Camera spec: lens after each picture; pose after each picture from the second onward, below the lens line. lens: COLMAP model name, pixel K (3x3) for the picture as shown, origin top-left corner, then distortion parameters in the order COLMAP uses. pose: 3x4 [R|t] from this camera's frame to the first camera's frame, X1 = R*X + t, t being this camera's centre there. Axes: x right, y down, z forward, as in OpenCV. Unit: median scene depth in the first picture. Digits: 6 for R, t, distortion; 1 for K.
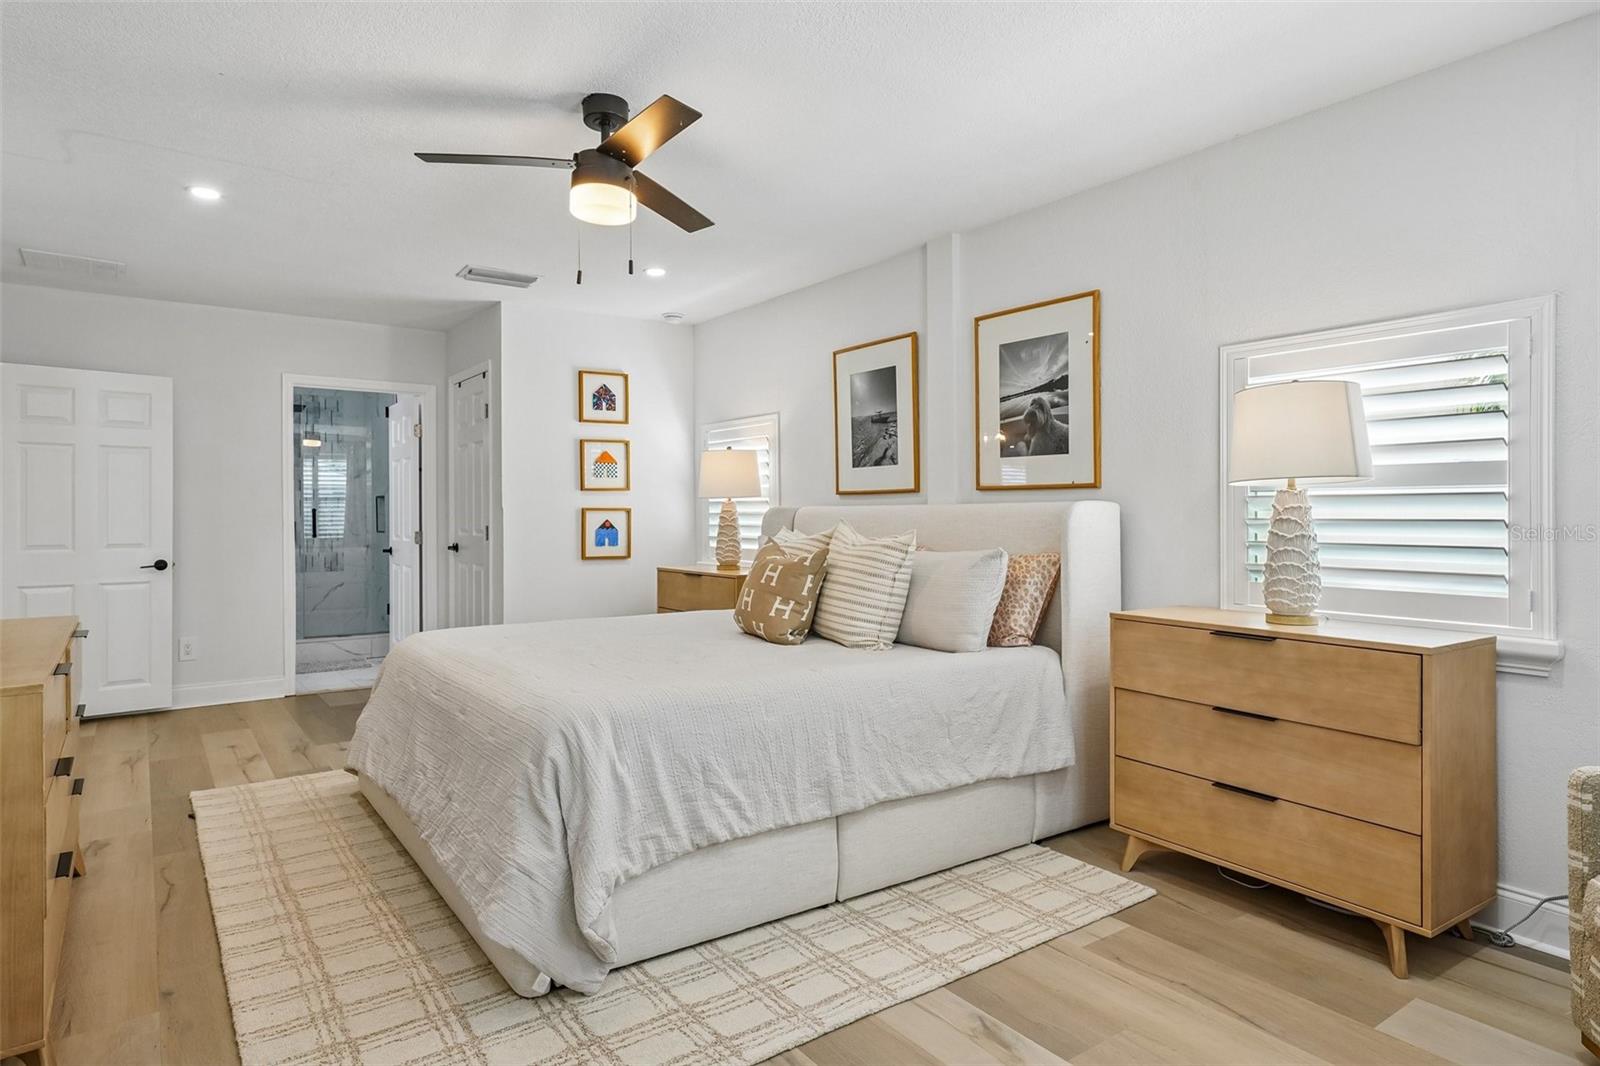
lens RADIAL K [[920.5, 0, 787.0], [0, 920.5, 515.6], [0, 0, 1]] dist [0.028742, 0.001405]
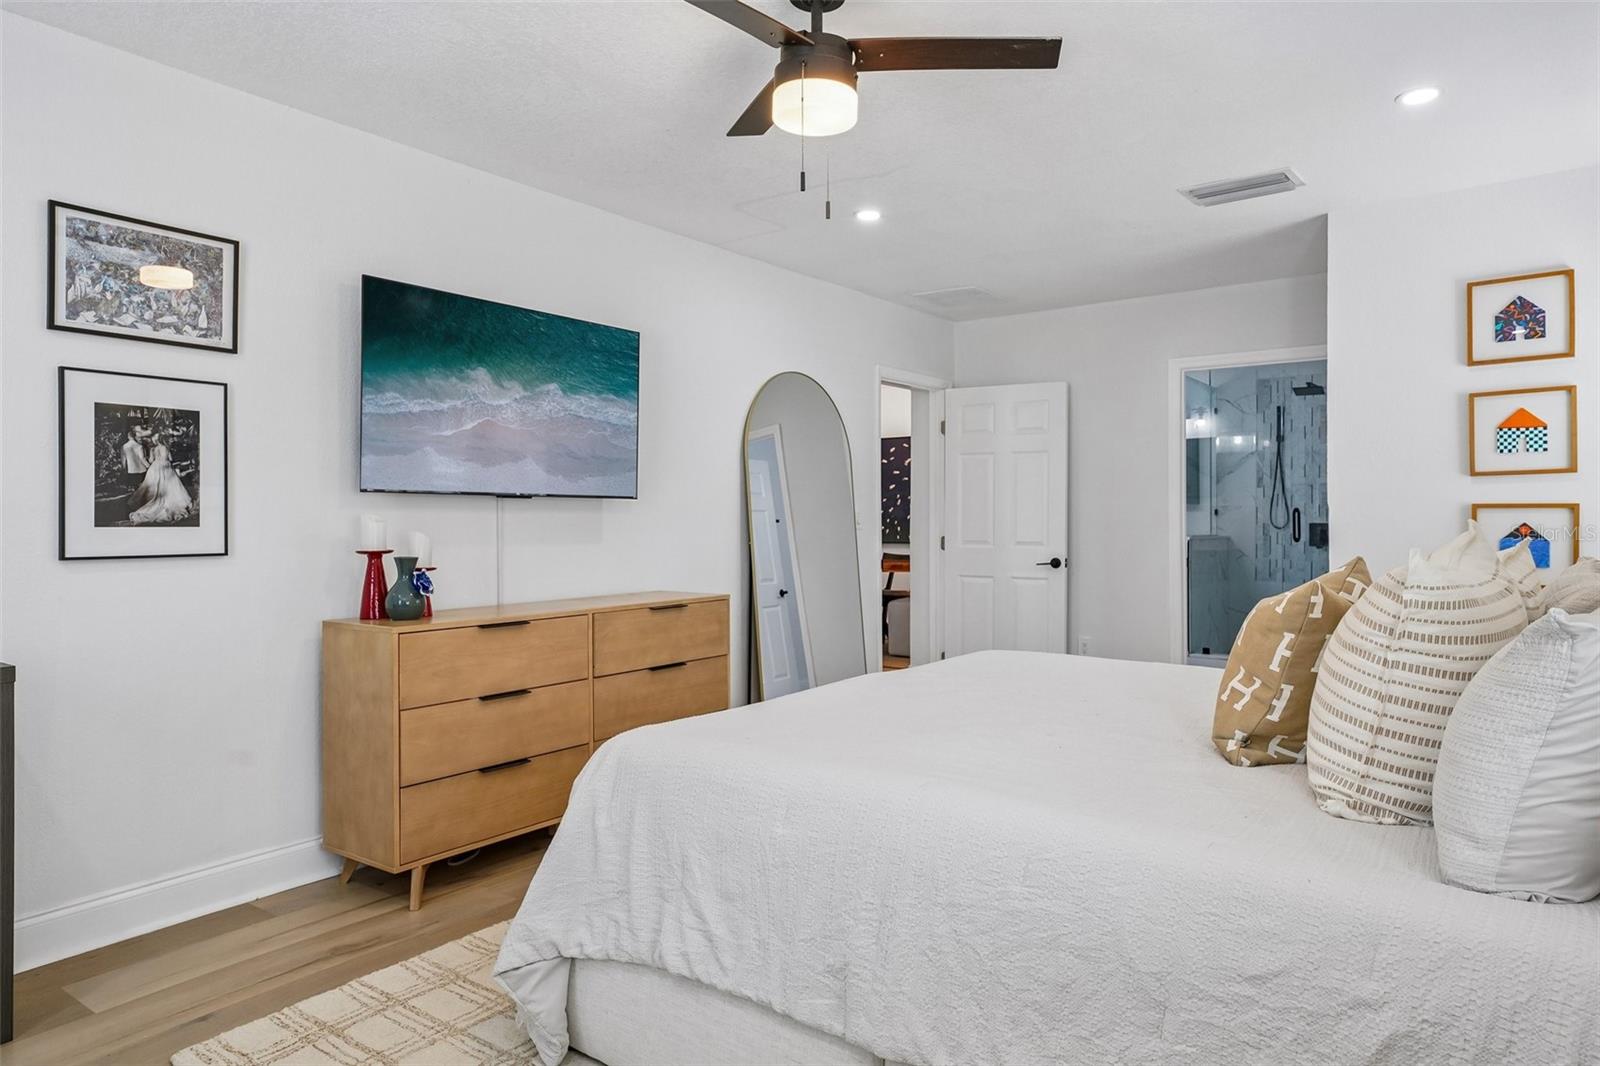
lens RADIAL K [[1019.4, 0, 819.2], [0, 1019.4, 518.7], [0, 0, 1]] dist [0.025622, 0.003209]
pose [[0.293570, 0.003860, -0.955930, 0.487913], [-0.003496, 0.999989, 0.002964, 0.001361], [0.955931, 0.002472, 0.293580, 0.594388]]
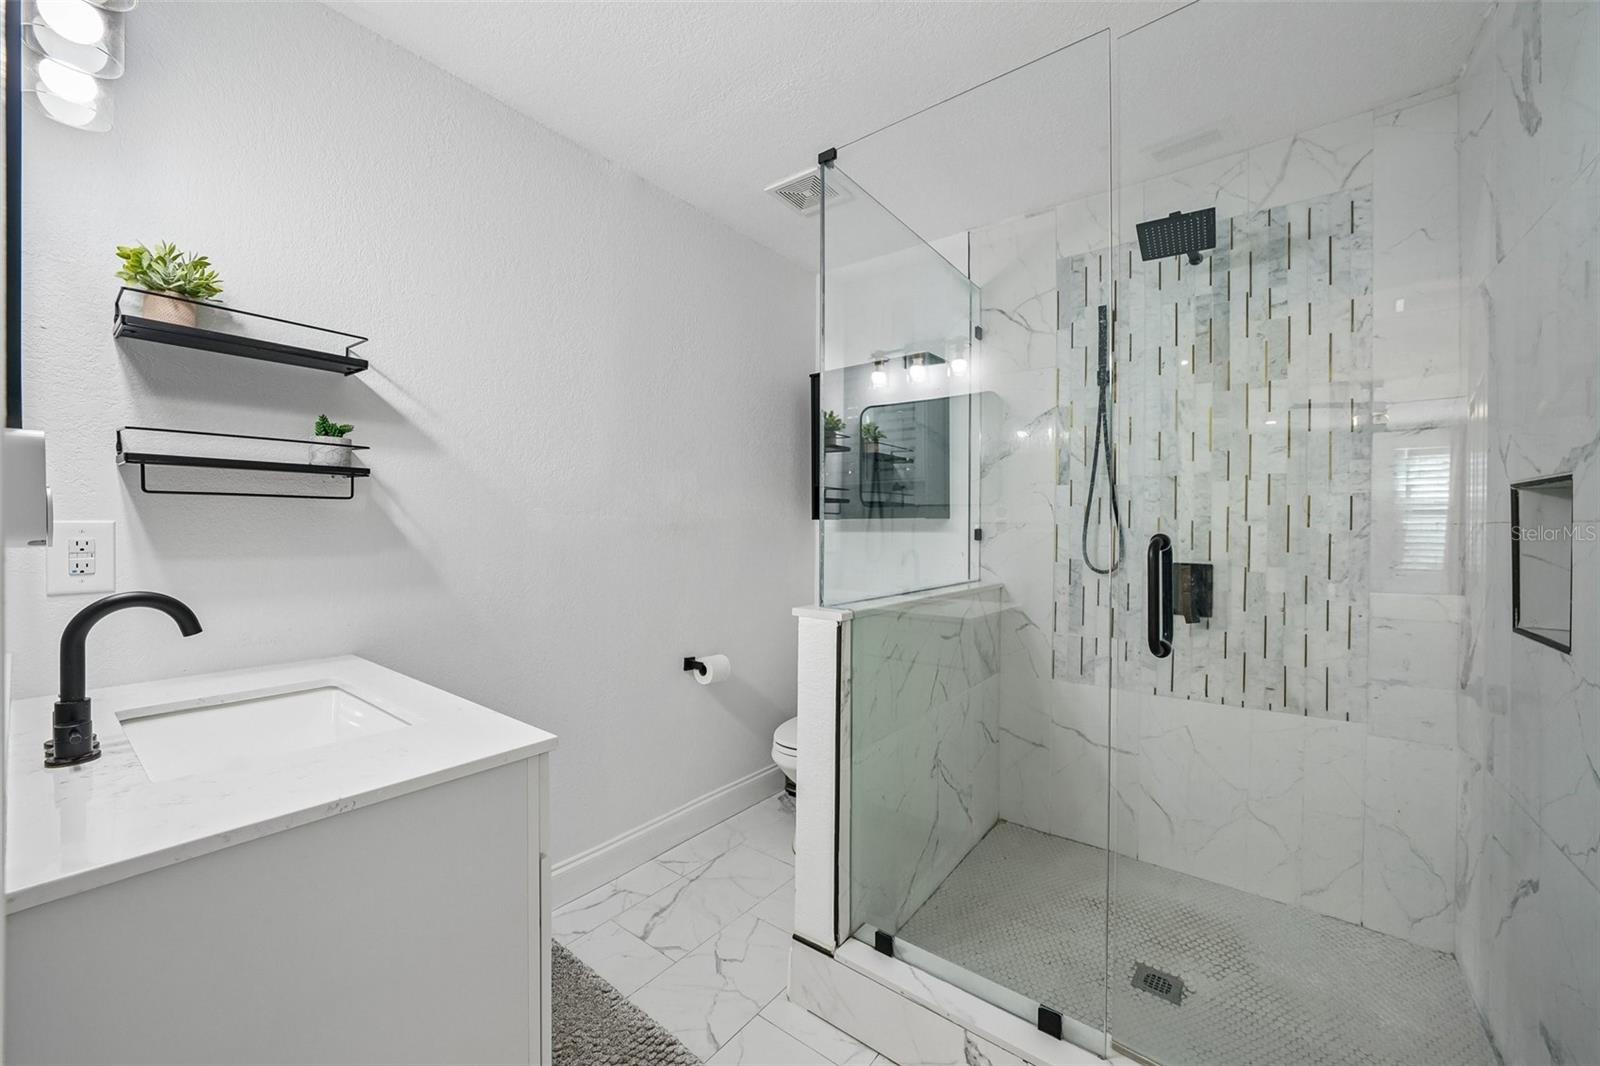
lens RADIAL K [[640.7, 0, 790.8], [0, 640.7, 535.1], [0, 0, 1]] dist [-0.009588, 0.003120]
pose [[0.265402, 0.016731, -0.963993, -0.858026], [-0.004120, 0.999860, 0.016219, -0.020949], [0.964129, -0.000333, 0.265434, 1.771534]]
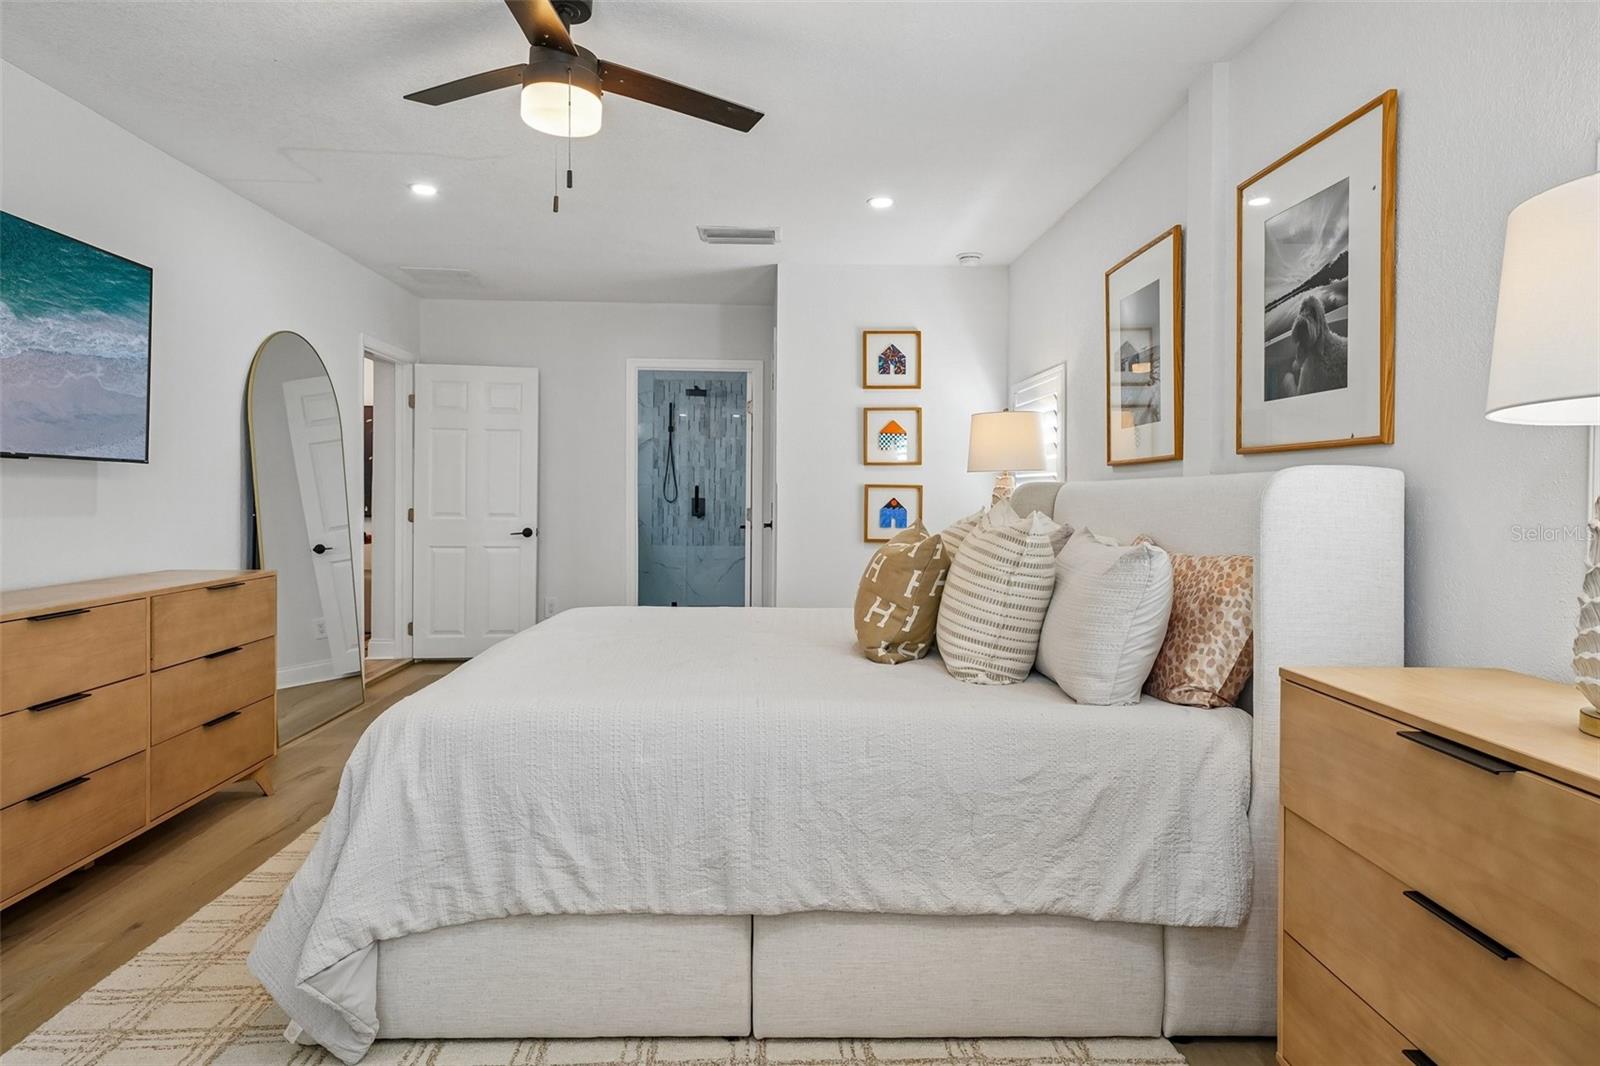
lens RADIAL K [[928.5, 0, 828.2], [0, 928.5, 504.2], [0, 0, 1]] dist [0.023862, 0.001742]
pose [[0.835275, 0.015206, -0.549622, 0.375584], [-0.013031, 0.999884, 0.007860, 0.006769], [0.549678, 0.000597, 0.835376, 0.342392]]
